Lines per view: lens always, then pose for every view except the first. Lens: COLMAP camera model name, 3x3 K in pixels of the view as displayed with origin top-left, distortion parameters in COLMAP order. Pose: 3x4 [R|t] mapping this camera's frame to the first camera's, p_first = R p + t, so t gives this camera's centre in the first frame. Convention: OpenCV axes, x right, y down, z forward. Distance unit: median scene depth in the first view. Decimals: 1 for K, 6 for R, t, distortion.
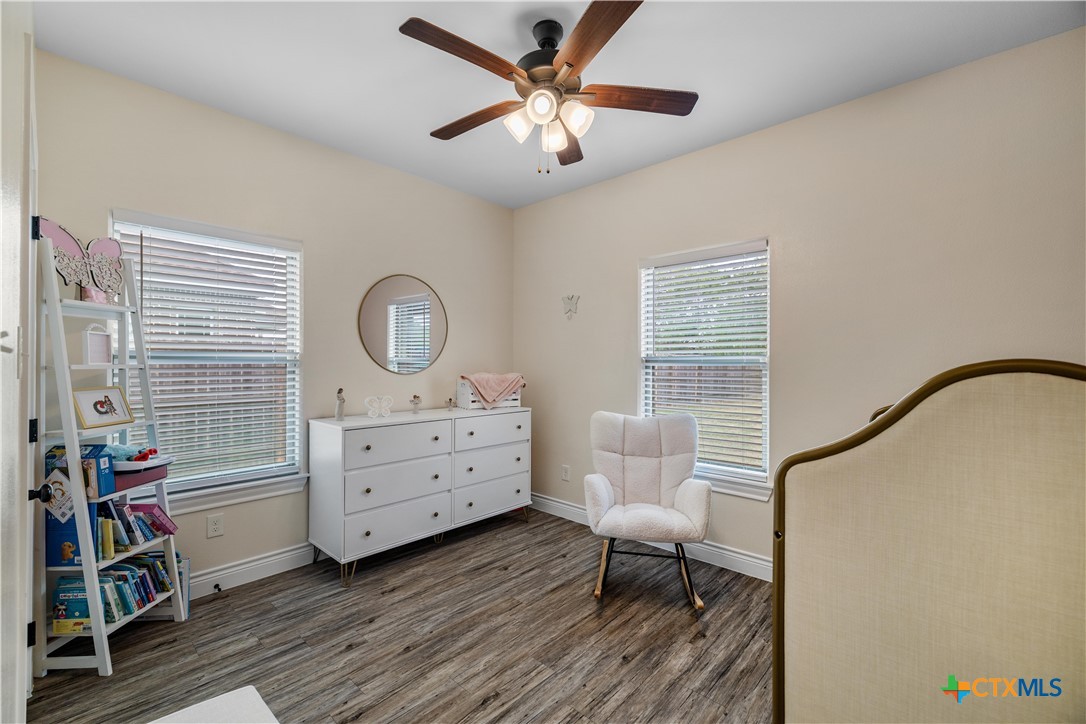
lens RADIAL K [[464.1, 0, 541.0], [0, 464.1, 364.2], [0, 0, 1]] dist [0.010051, -0.000090]
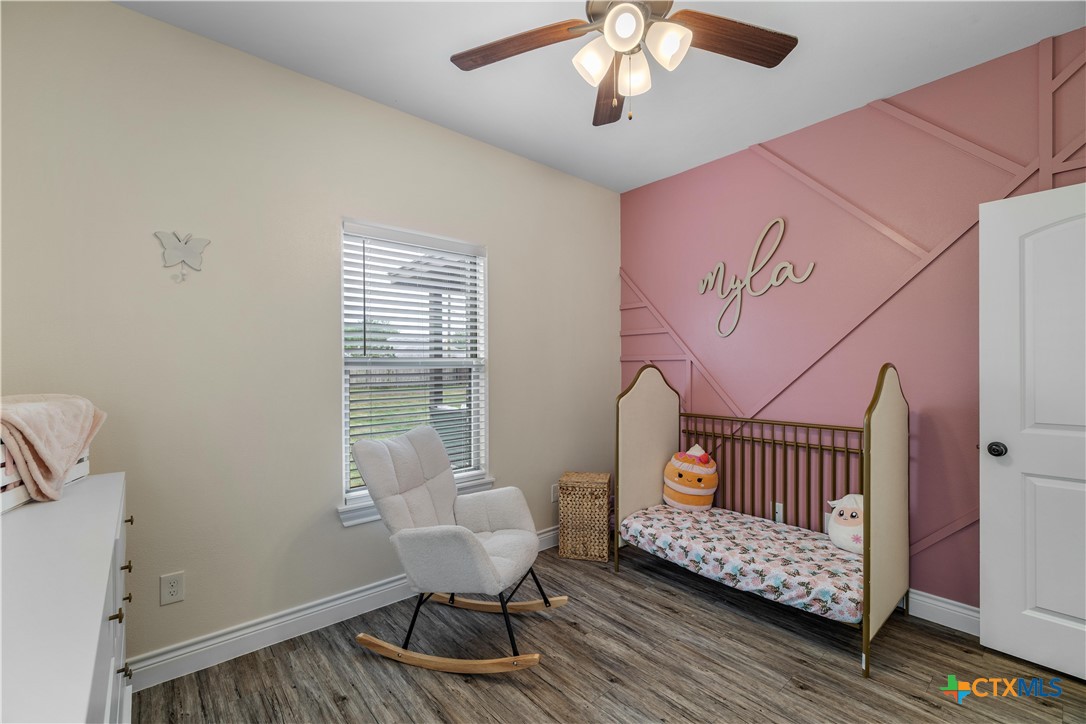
lens RADIAL K [[464.1, 0, 544.4], [0, 464.1, 361.0], [0, 0, 1]] dist [0.010051, -0.000090]
pose [[0.093667, 0.003805, 0.995596, -0.647821], [-0.000089, 0.999993, -0.003813, -0.010474], [-0.995604, 0.000268, 0.093666, 0.877091]]
